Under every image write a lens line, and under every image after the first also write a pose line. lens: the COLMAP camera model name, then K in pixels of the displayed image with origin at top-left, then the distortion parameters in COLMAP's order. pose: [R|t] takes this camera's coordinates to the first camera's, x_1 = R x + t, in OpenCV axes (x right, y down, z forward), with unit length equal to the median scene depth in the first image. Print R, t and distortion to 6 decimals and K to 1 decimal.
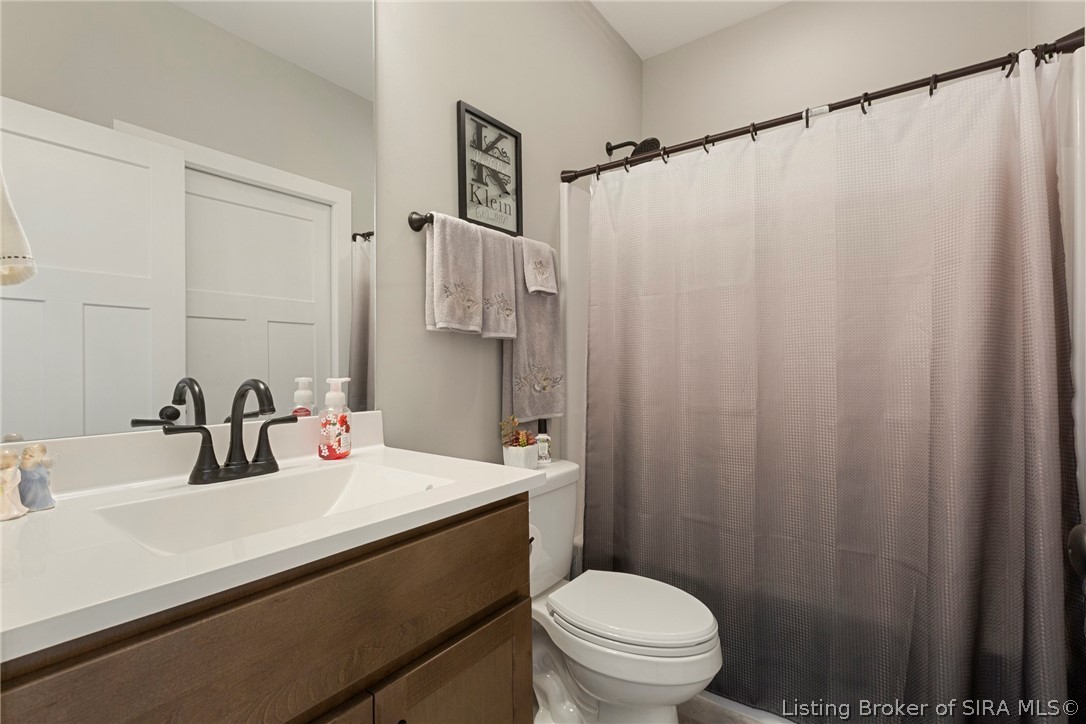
lens RADIAL K [[504.3, 0, 543.0], [0, 504.3, 362.0], [0, 0, 1]] dist [-0.000166, 0.000184]
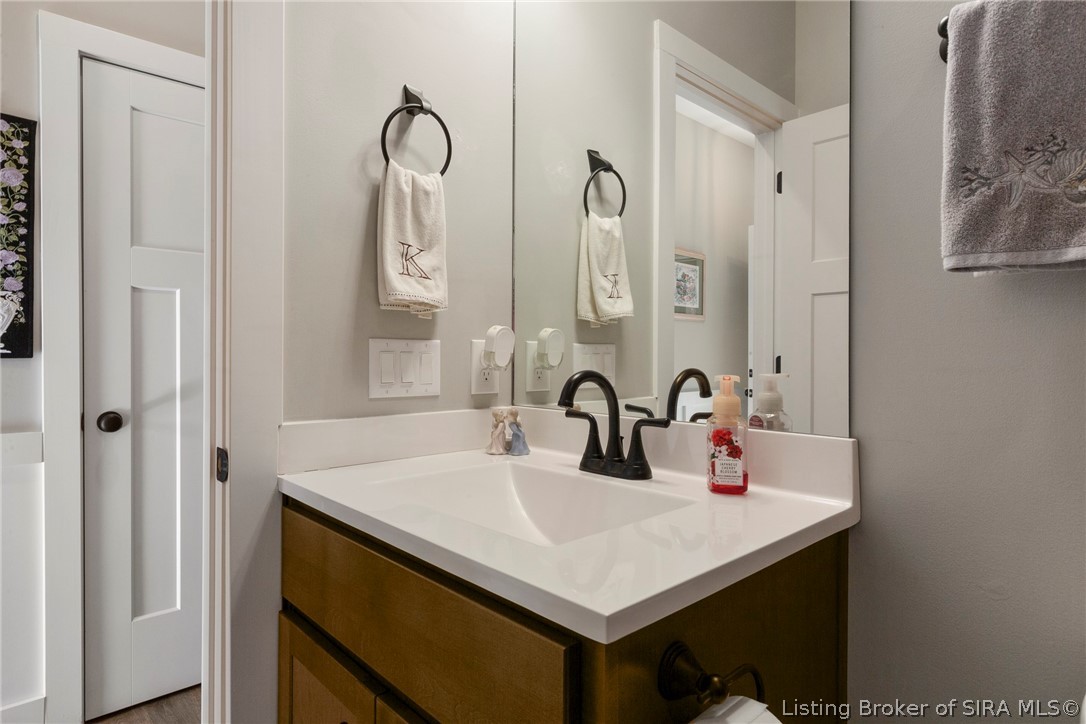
lens RADIAL K [[606.4, 0, 543.0], [0, 606.4, 362.0], [0, 0, 1]] dist [0.000380, 0.000079]
pose [[-0.183659, 0.012676, -0.982908, 0.310530], [0.002033, 0.999920, 0.012516, 0.002386], [0.982988, 0.000300, -0.183670, 0.629109]]
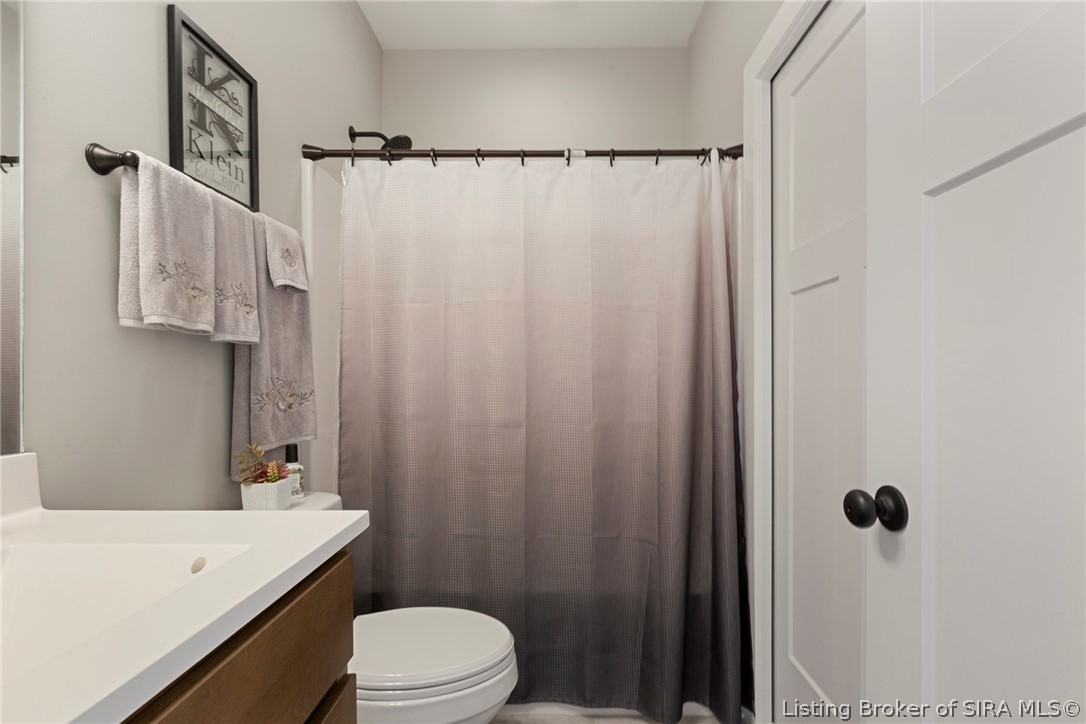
lens RADIAL K [[501.2, 0, 560.0], [0, 501.2, 373.3], [0, 0, 1]] dist [0.006939, 0.000238]
pose [[0.808216, 0.005176, 0.588863, -0.132148], [-0.004192, 0.999987, -0.003037, -0.000552], [-0.588871, -0.000014, 0.808227, 0.100792]]
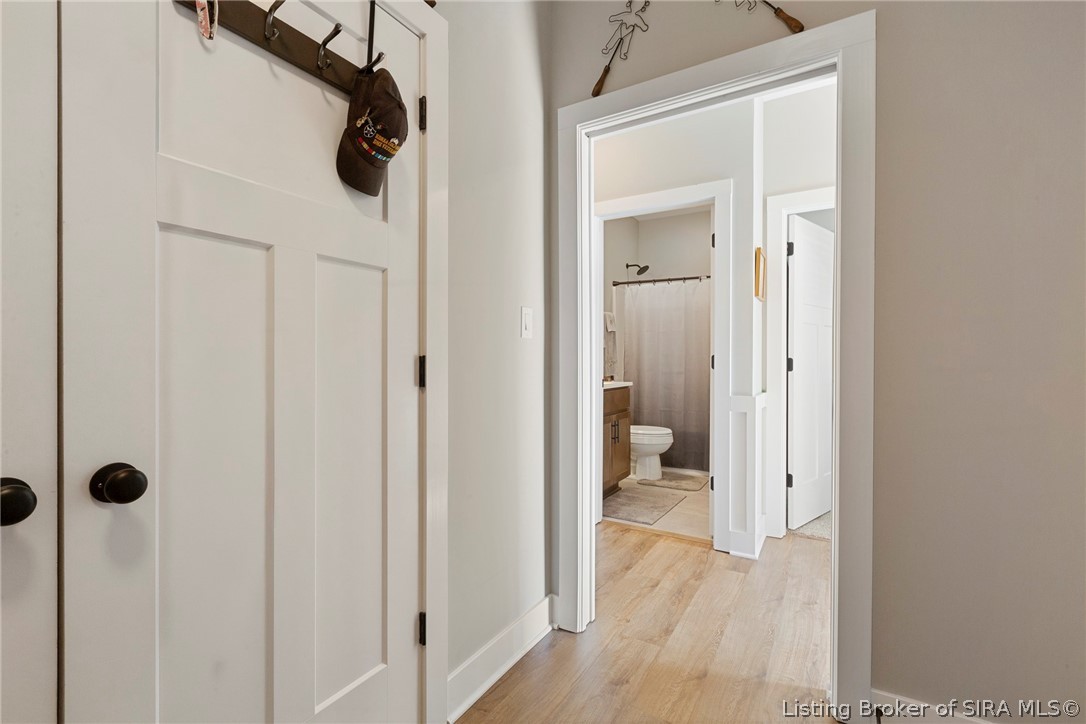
lens RADIAL K [[486.2, 0, 538.2], [0, 486.2, 359.0], [0, 0, 1]] dist [0.002247, 0.000303]
pose [[0.997066, 0.004358, 0.076419, -0.656114], [-0.004776, 0.999975, 0.005292, 0.006235], [-0.076394, -0.005642, 0.997062, -1.786982]]
